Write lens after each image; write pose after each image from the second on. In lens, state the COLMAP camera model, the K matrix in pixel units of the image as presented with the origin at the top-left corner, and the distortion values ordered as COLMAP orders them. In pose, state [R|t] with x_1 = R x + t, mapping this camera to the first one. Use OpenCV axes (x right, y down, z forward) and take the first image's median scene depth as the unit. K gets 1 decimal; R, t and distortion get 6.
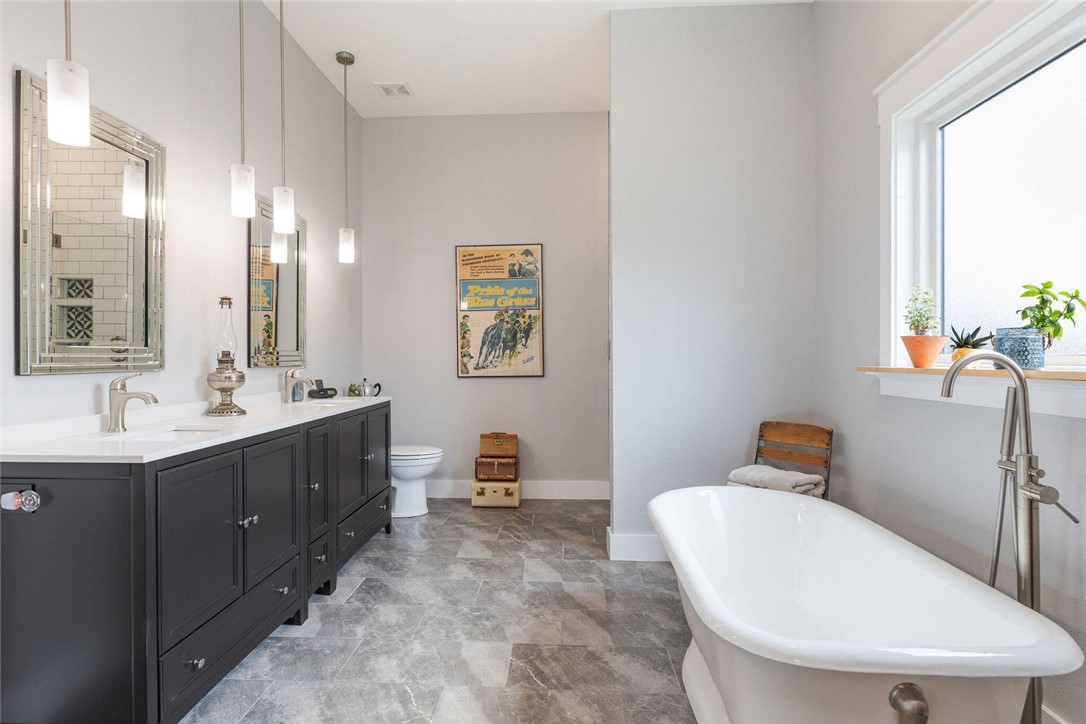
lens RADIAL K [[565.7, 0, 542.1], [0, 565.7, 360.2], [0, 0, 1]] dist [0.003277, 0.001934]
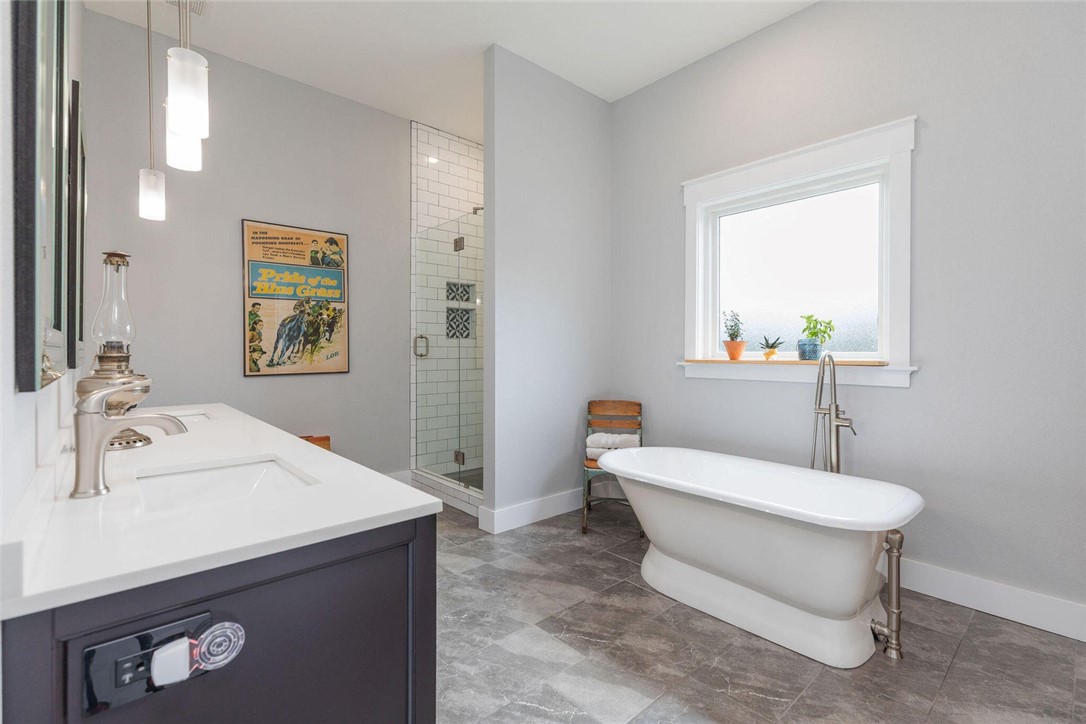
lens RADIAL K [[489.2, 0, 544.0], [0, 489.2, 353.7], [0, 0, 1]] dist [0.010278, 0.000002]
pose [[0.704803, 0.001192, 0.709402, -0.355673], [0.001274, 0.999995, -0.002946, -0.000619], [-0.709402, 0.002980, 0.704798, 0.176431]]
